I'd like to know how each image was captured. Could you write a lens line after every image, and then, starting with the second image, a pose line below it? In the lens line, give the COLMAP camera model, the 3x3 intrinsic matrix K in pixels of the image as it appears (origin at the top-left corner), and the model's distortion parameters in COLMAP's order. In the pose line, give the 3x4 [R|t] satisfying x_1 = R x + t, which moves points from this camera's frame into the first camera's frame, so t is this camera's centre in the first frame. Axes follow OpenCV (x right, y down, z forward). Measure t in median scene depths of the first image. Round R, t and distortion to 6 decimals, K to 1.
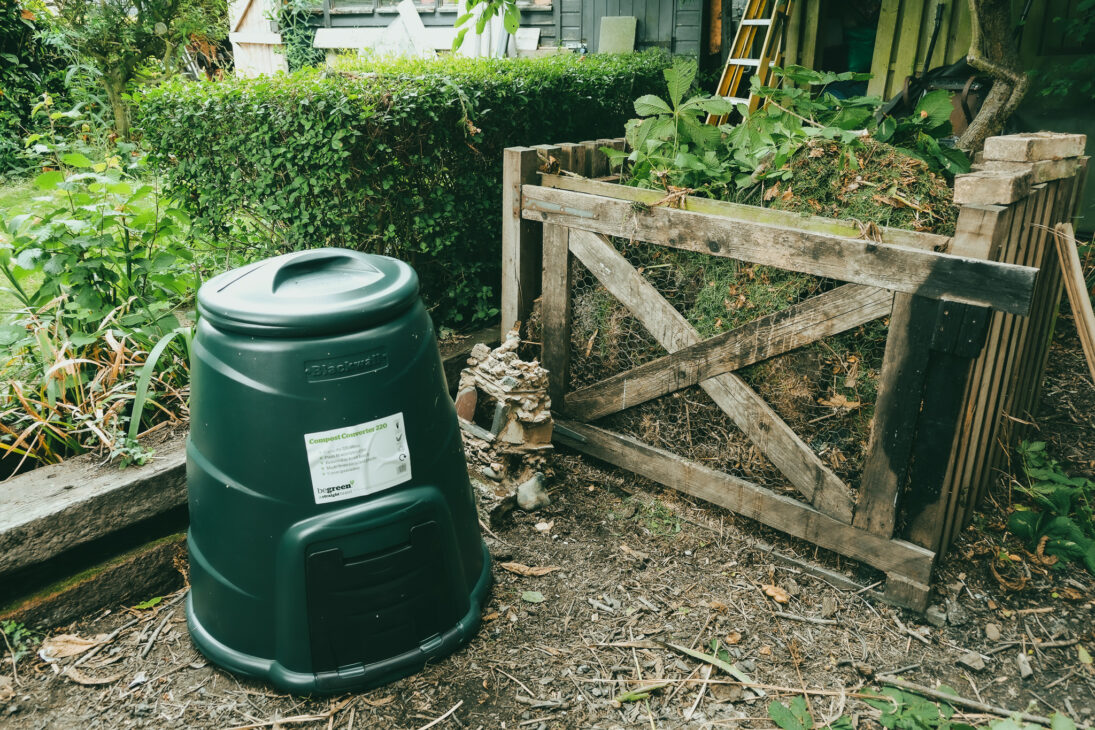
lens RADIAL K [[846.8, 0, 549.5], [0, 846.8, 368.0], [0, 0, 1]] dist [-0.037712, 0.028689]
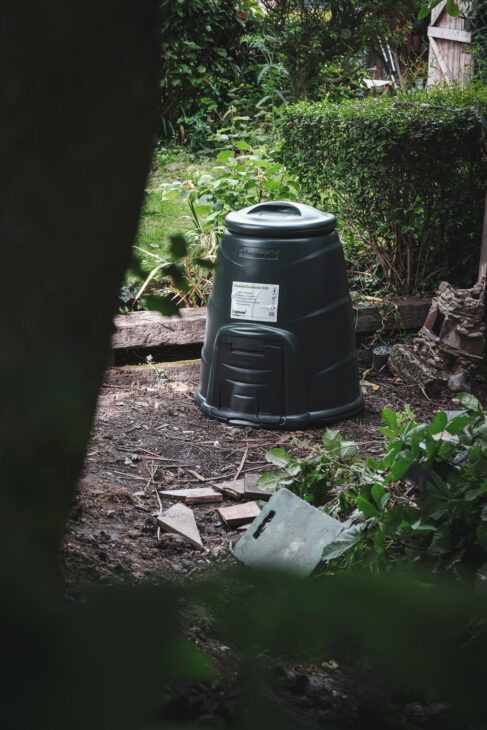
lens RADIAL K [[1325.7, 0, 238.0], [0, 1325.7, 364.4], [0, 0, 1]] dist [-0.053357, 0.000000]
pose [[0.861510, 0.154865, -0.483547, 0.789105], [-0.202742, 0.978056, -0.047973, 0.313576], [0.465507, 0.139365, 0.874003, -1.274080]]
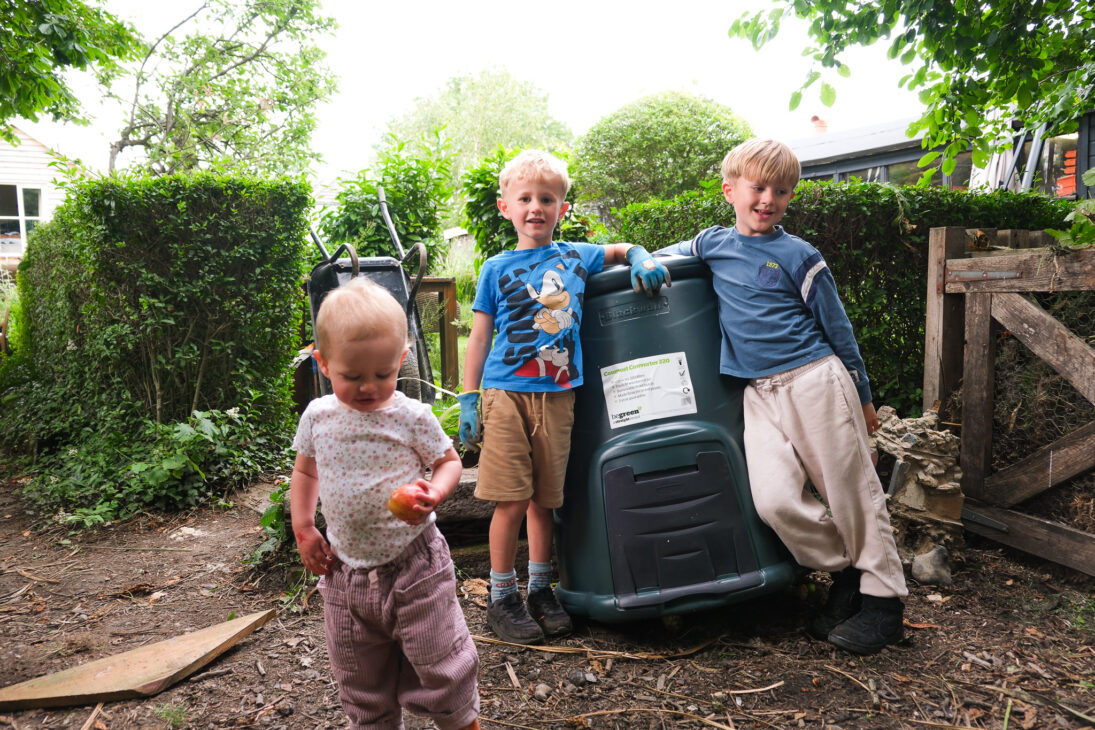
lens RADIAL K [[846.8, 0, 550.5], [0, 846.8, 374.2], [0, 0, 1]] dist [-0.037712, 0.028689]
pose [[0.828350, 0.024146, -0.559691, 0.145004], [-0.177329, 0.958999, -0.221077, 0.225060], [0.531405, 0.282379, 0.798668, -0.006391]]
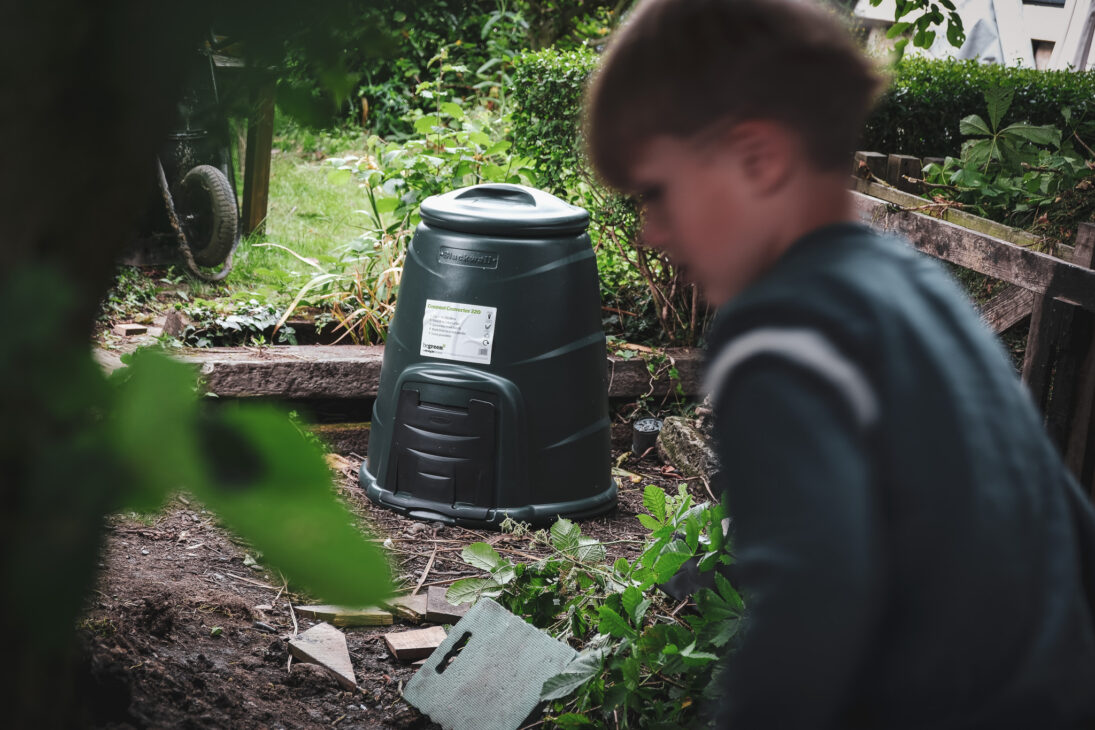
lens RADIAL K [[1988.6, 0, 556.5], [0, 1988.6, 372.3], [0, 0, 1]] dist [-0.053357, 0.000000]
pose [[0.881259, 0.173693, -0.439562, 0.786019], [-0.249572, 0.960805, -0.120696, 0.376885], [0.401369, 0.216067, 0.890066, -1.227591]]
